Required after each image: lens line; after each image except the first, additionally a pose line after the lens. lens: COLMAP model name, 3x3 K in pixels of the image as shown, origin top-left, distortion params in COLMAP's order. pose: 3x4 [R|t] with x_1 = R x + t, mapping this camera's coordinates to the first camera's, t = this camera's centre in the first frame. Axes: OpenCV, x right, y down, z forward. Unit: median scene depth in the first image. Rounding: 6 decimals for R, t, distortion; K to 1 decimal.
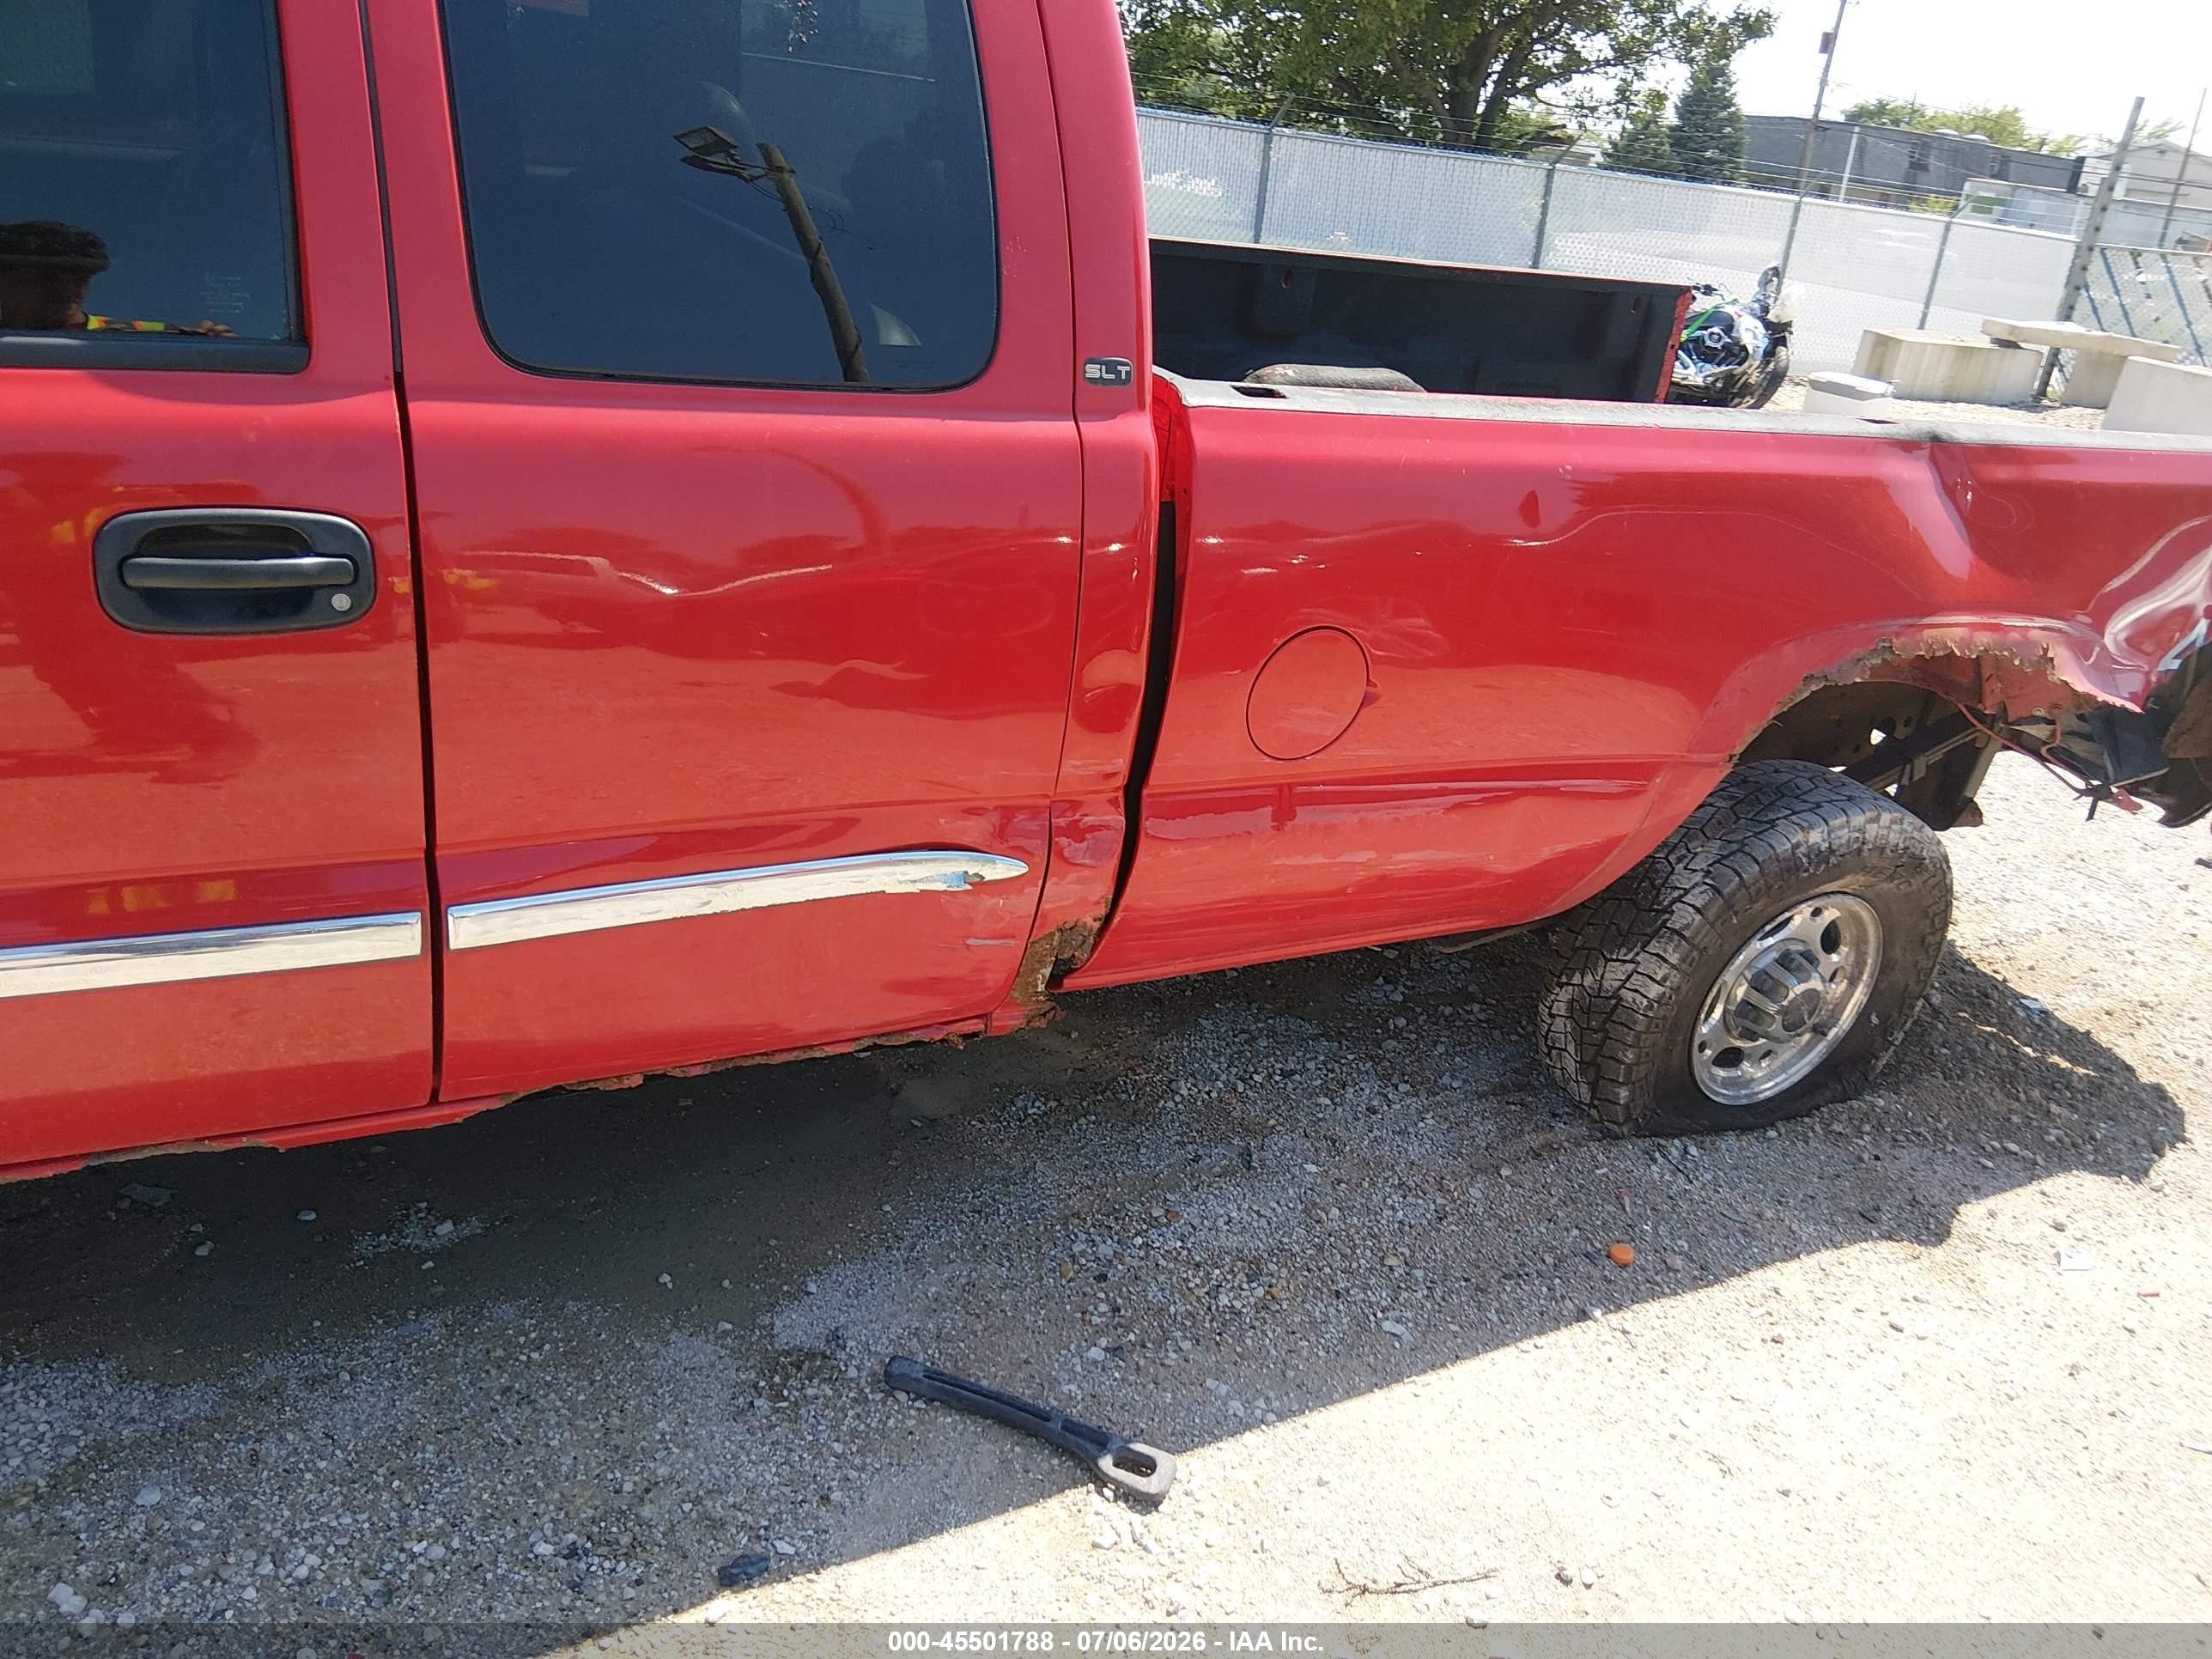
lens RADIAL K [[1640.5, 0, 1090.4], [0, 1640.5, 840.3], [0, 0, 1]] dist [0.082278, -0.118005]
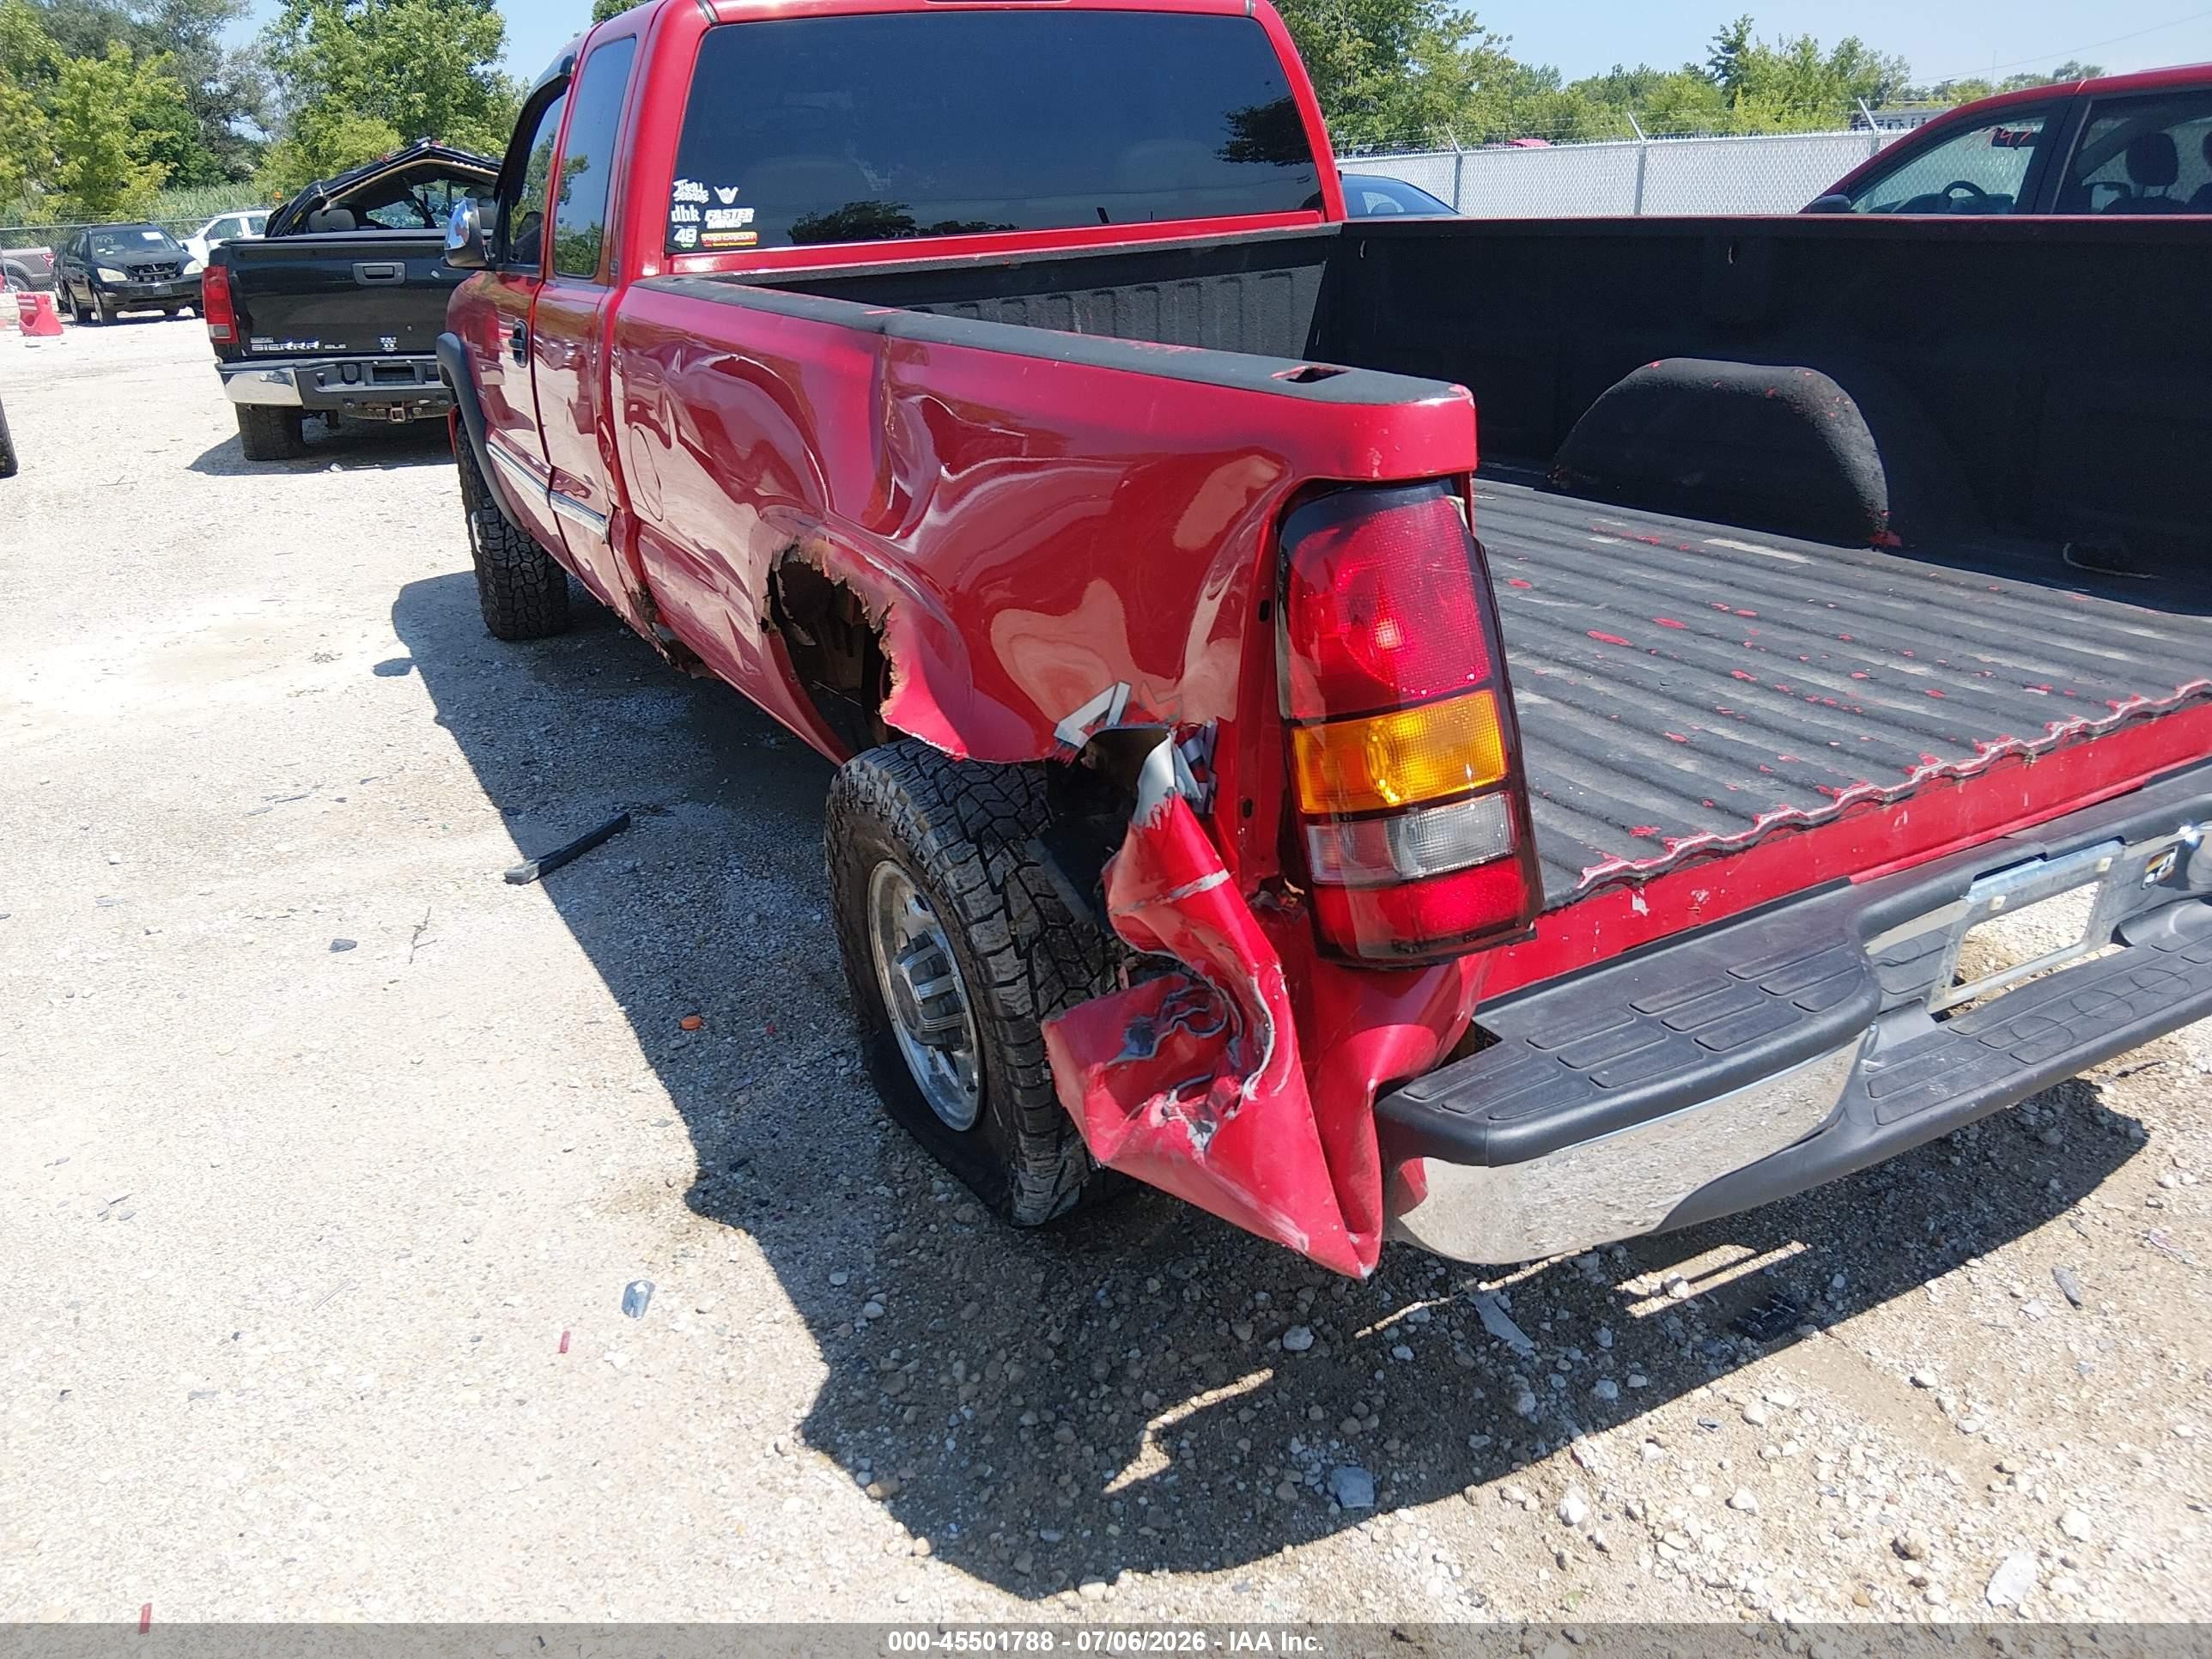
lens RADIAL K [[1640.5, 0, 1089.0], [0, 1640.5, 872.4], [0, 0, 1]] dist [0.082278, -0.118005]
pose [[-0.024179, 0.258151, -0.965802, 1.482834], [-0.368600, 0.895717, 0.248646, -0.251482], [0.929274, 0.362007, 0.073497, 1.192207]]
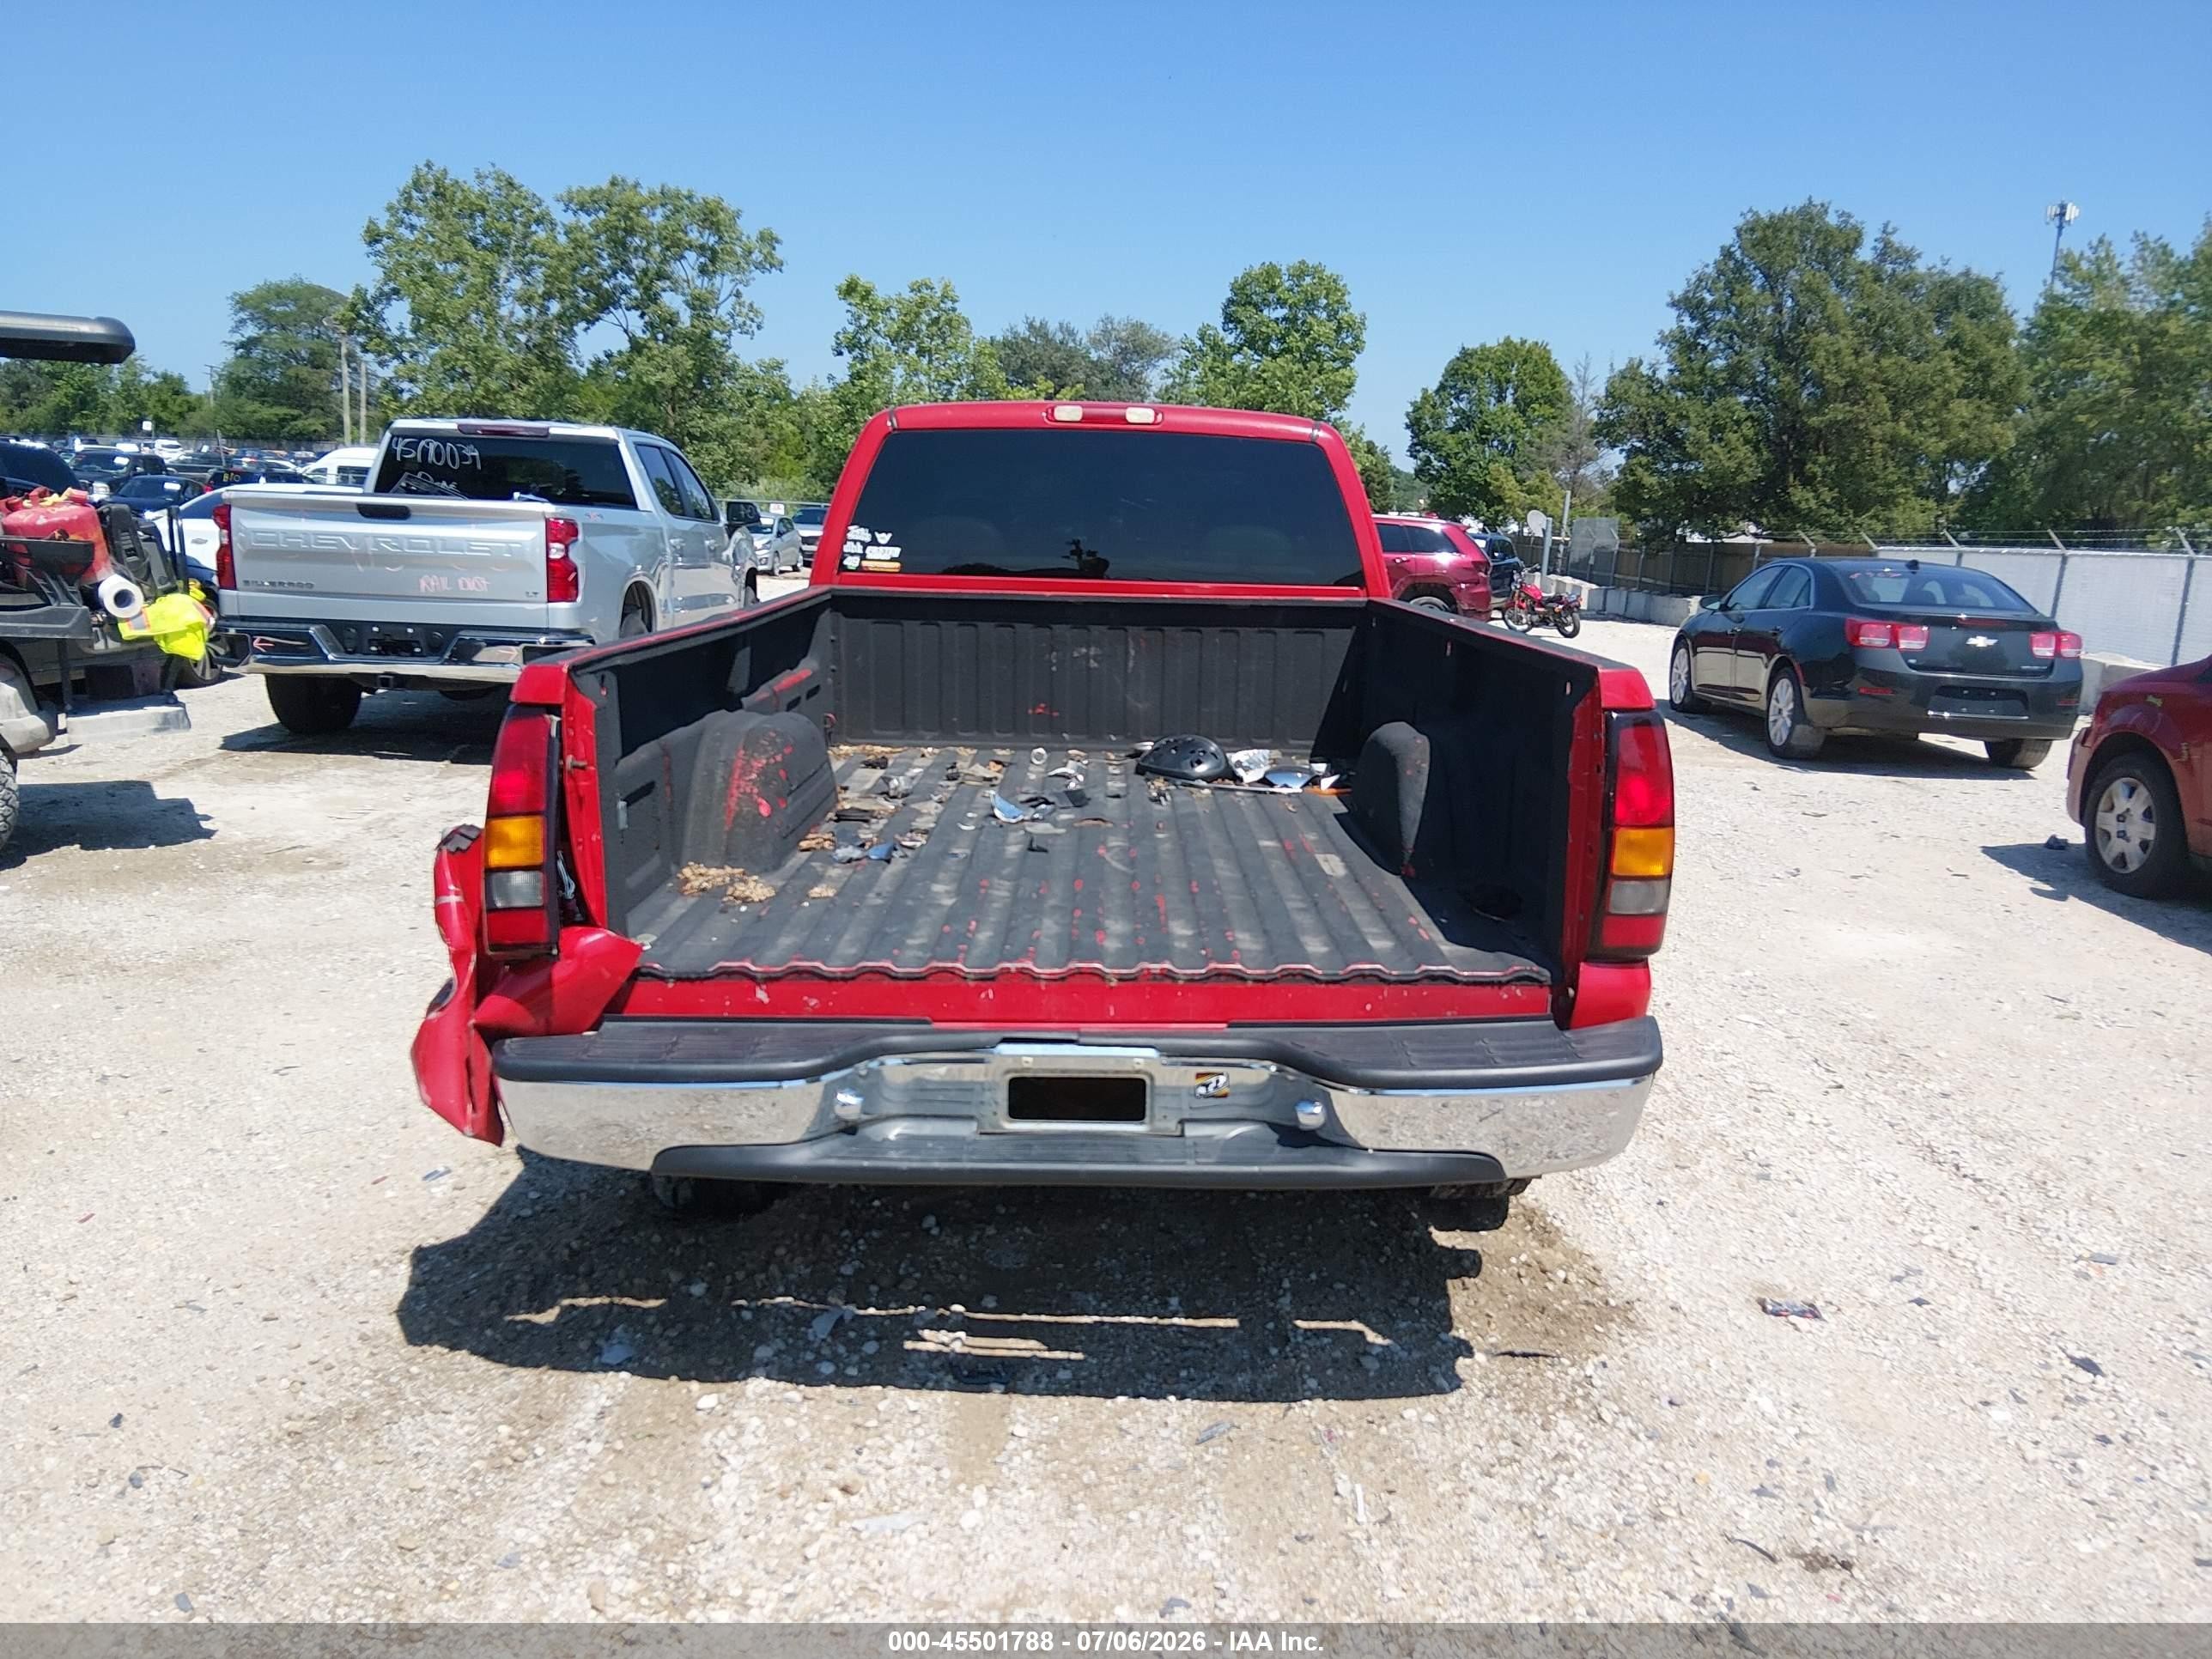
lens RADIAL K [[1640.5, 0, 1093.6], [0, 1640.5, 864.3], [0, 0, 1]] dist [0.082278, -0.118005]
pose [[-0.465141, 0.030571, -0.884709, 1.685291], [-0.447970, 0.853864, 0.265028, -0.613562], [0.763523, 0.519598, -0.383472, 1.992809]]
